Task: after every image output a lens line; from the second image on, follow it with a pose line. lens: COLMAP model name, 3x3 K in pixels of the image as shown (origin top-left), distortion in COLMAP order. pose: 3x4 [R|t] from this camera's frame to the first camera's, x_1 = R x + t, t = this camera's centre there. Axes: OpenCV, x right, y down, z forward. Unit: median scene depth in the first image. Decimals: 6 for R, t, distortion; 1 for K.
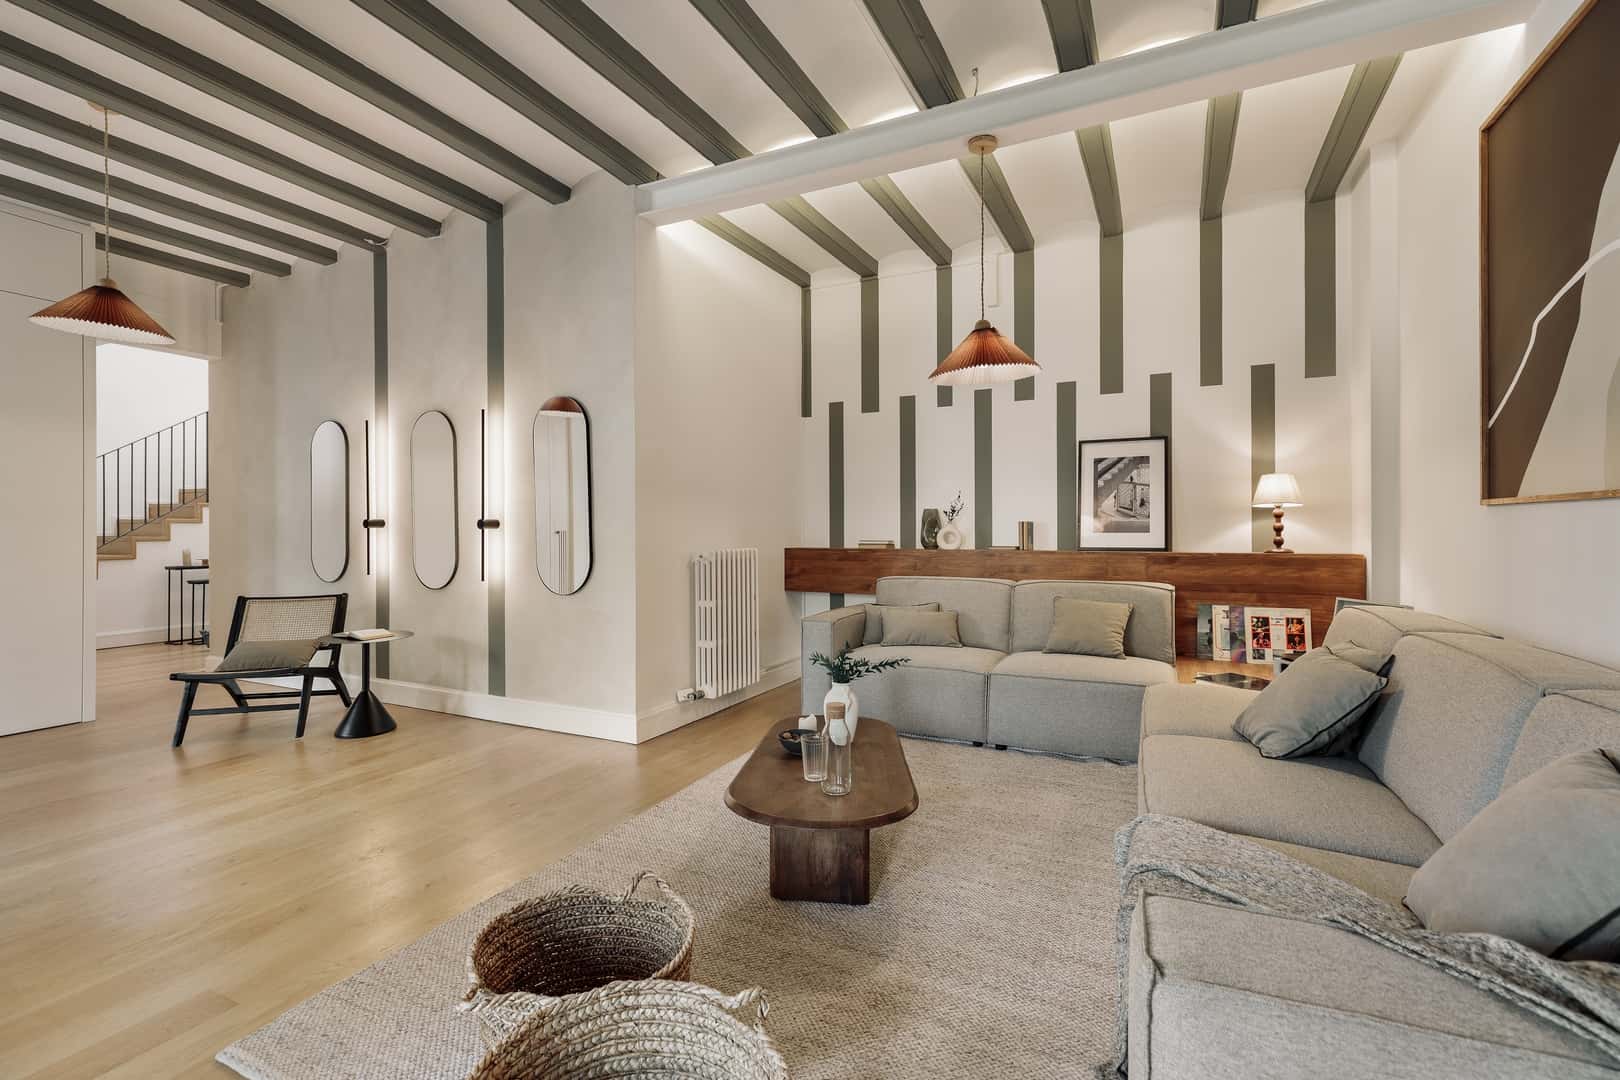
lens RADIAL K [[729.2, 0, 805.2], [0, 729.2, 529.3], [0, 0, 1]] dist [0.003273, -0.000040]
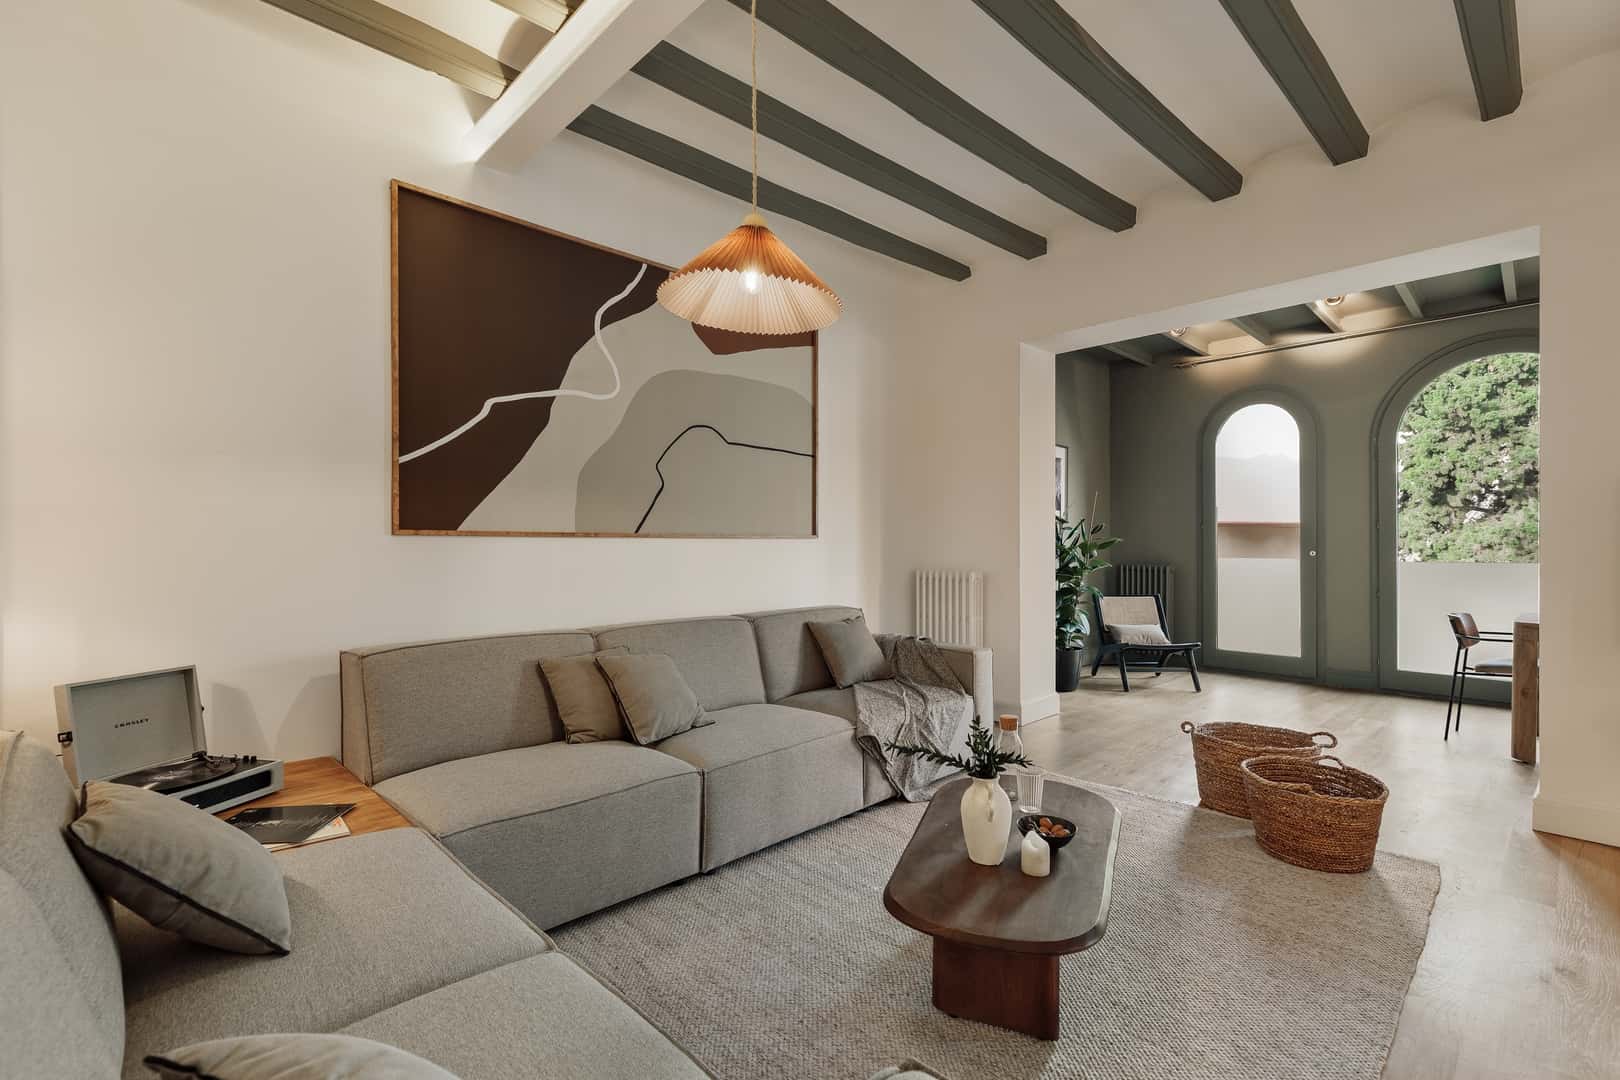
lens RADIAL K [[729.2, 0, 800.9], [0, 729.2, 543.9], [0, 0, 1]] dist [0.003273, -0.000040]
pose [[-0.941759, 0.000398, 0.336288, 0.007200], [0.000849, 0.999999, 0.001196, -0.012154], [-0.336287, 0.001411, -0.941759, 1.096931]]
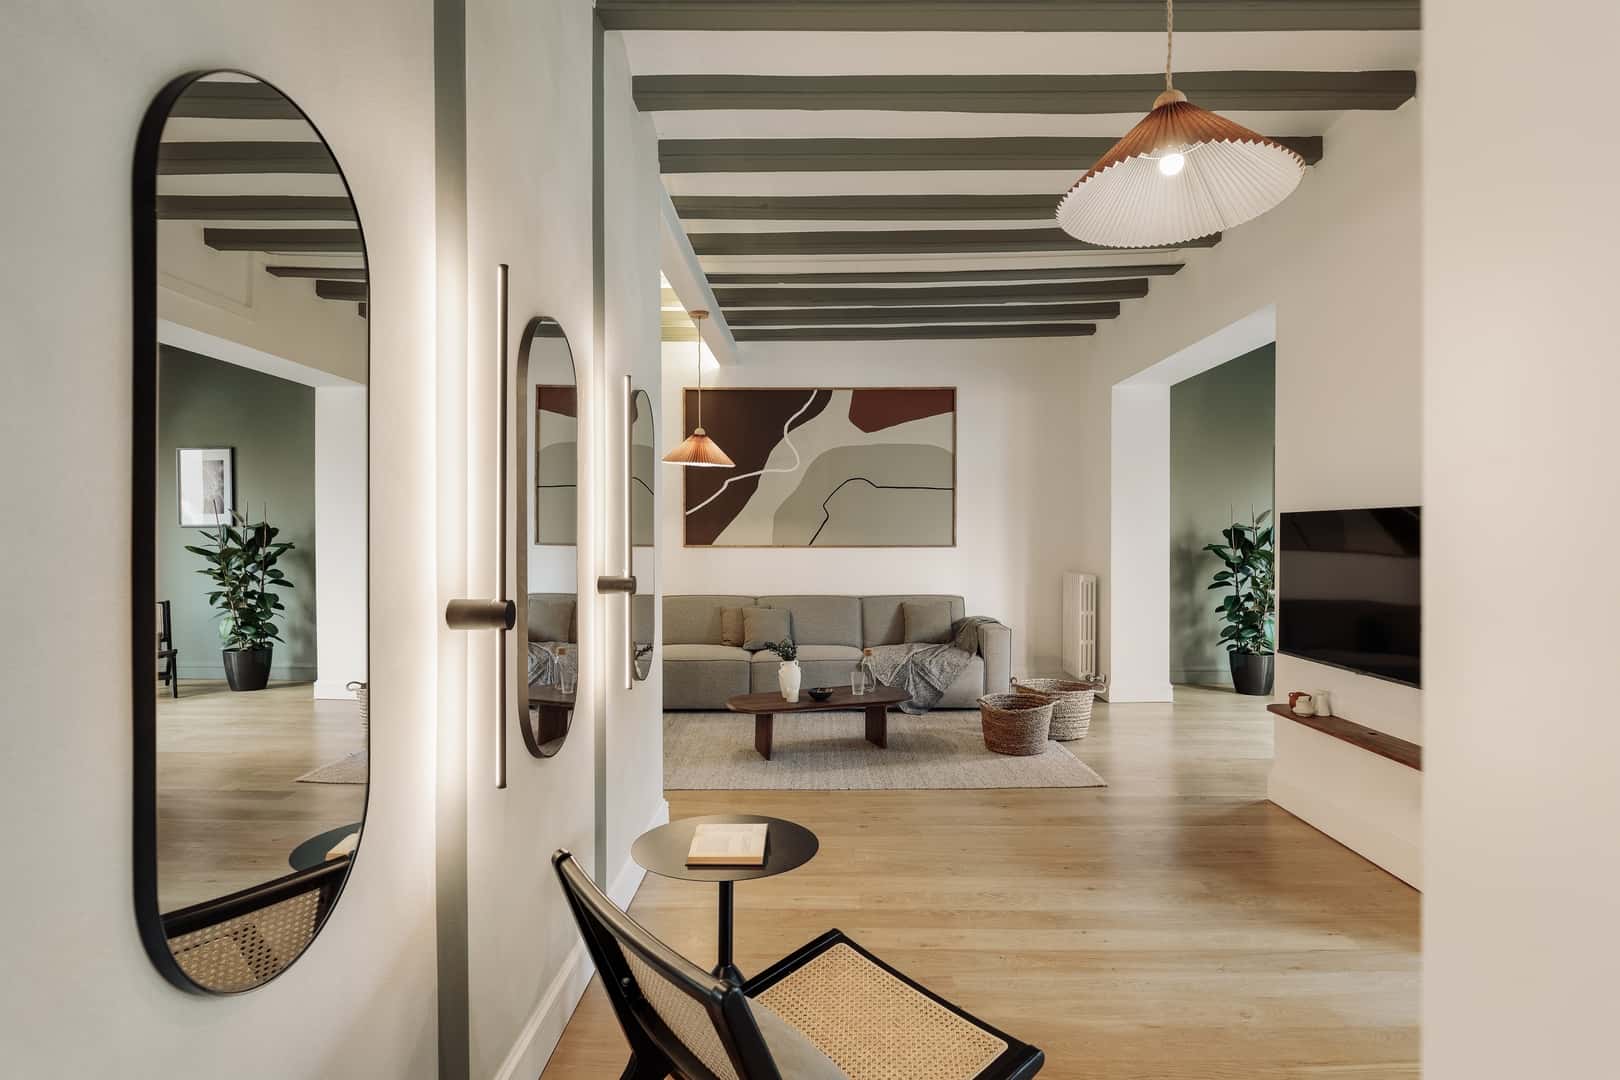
lens RADIAL K [[829.8, 0, 813.1], [0, 829.8, 539.0], [0, 0, 1]] dist [0.001774, 0.000128]
pose [[-0.444392, -0.005057, 0.895818, -1.015239], [0.001443, 0.999979, 0.006361, -0.046113], [-0.895831, 0.004120, -0.444376, 1.107976]]
